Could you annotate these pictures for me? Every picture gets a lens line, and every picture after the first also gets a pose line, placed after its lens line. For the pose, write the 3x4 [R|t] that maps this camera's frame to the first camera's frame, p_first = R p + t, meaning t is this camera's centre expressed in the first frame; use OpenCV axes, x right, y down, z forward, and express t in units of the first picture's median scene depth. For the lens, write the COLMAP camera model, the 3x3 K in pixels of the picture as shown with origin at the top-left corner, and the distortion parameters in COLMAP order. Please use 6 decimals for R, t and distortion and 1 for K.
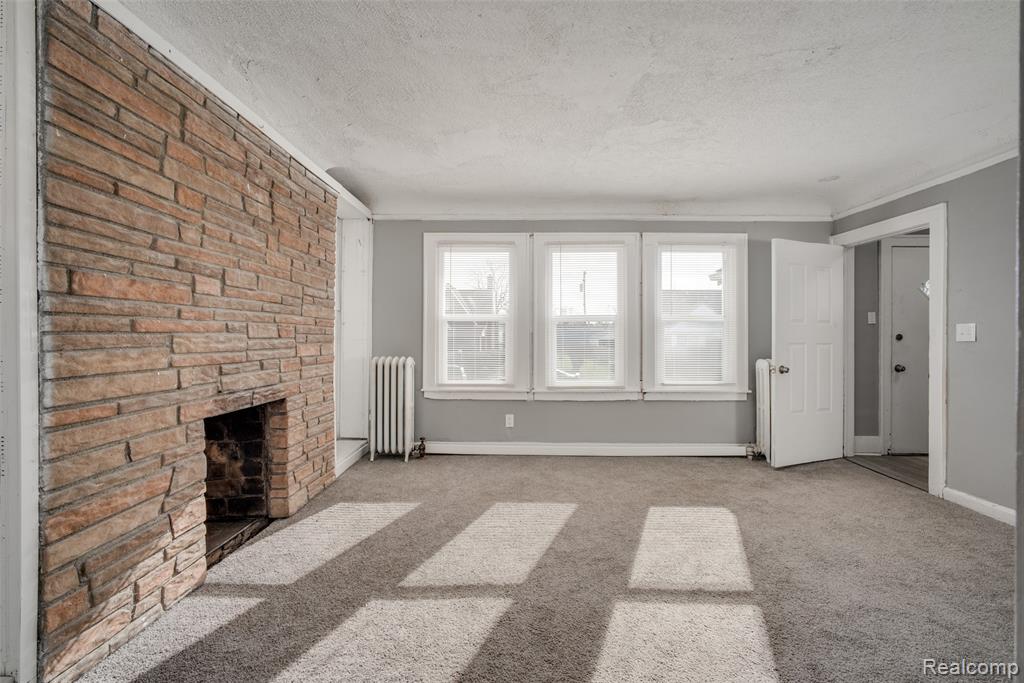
lens RADIAL K [[437.1, 0, 518.8], [0, 437.1, 339.1], [0, 0, 1]] dist [-0.015870, 0.001251]
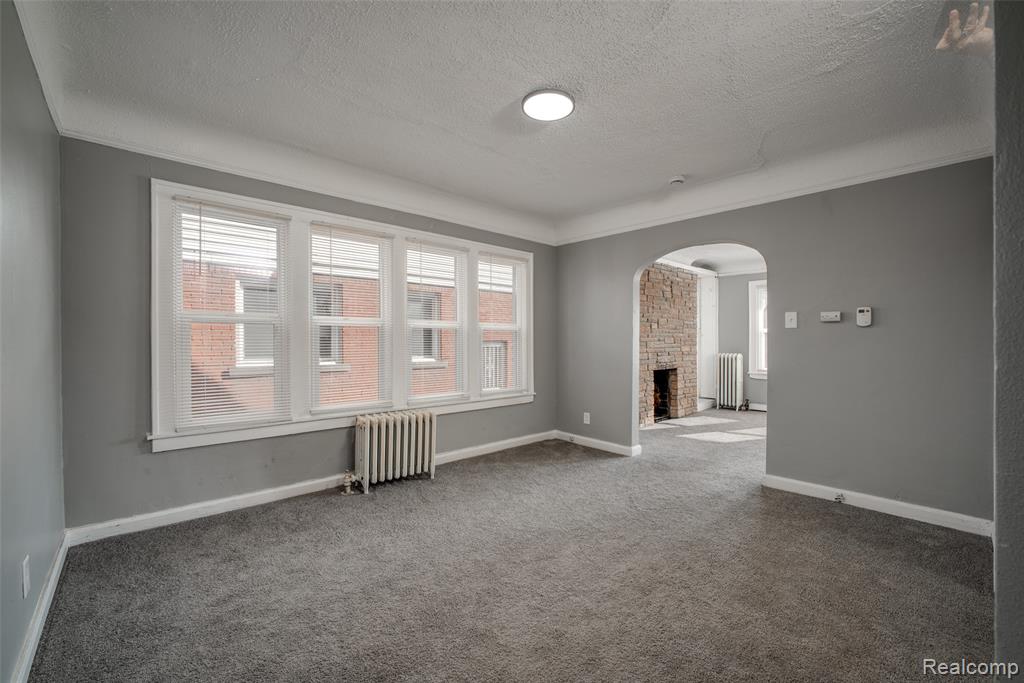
lens RADIAL K [[437.1, 0, 511.2], [0, 437.1, 346.3], [0, 0, 1]] dist [-0.015870, 0.001251]
pose [[0.693319, -0.003989, -0.720620, 0.705883], [0.005926, 0.999982, 0.000166, 0.010278], [0.720607, -0.004385, 0.693330, -1.656130]]
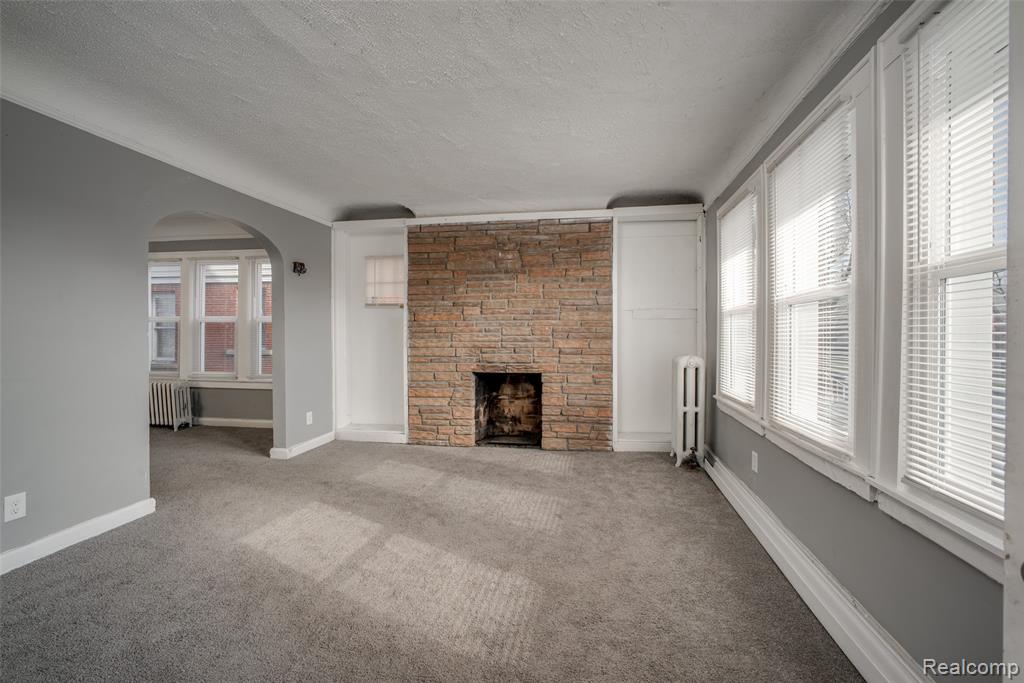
lens RADIAL K [[437.1, 0, 511.5], [0, 437.1, 334.9], [0, 0, 1]] dist [-0.015870, 0.001251]
pose [[-0.145122, 0.003964, -0.989406, 1.306408], [-0.004462, 0.999979, 0.004661, -0.012379], [0.989404, 0.005091, -0.145101, 1.395949]]
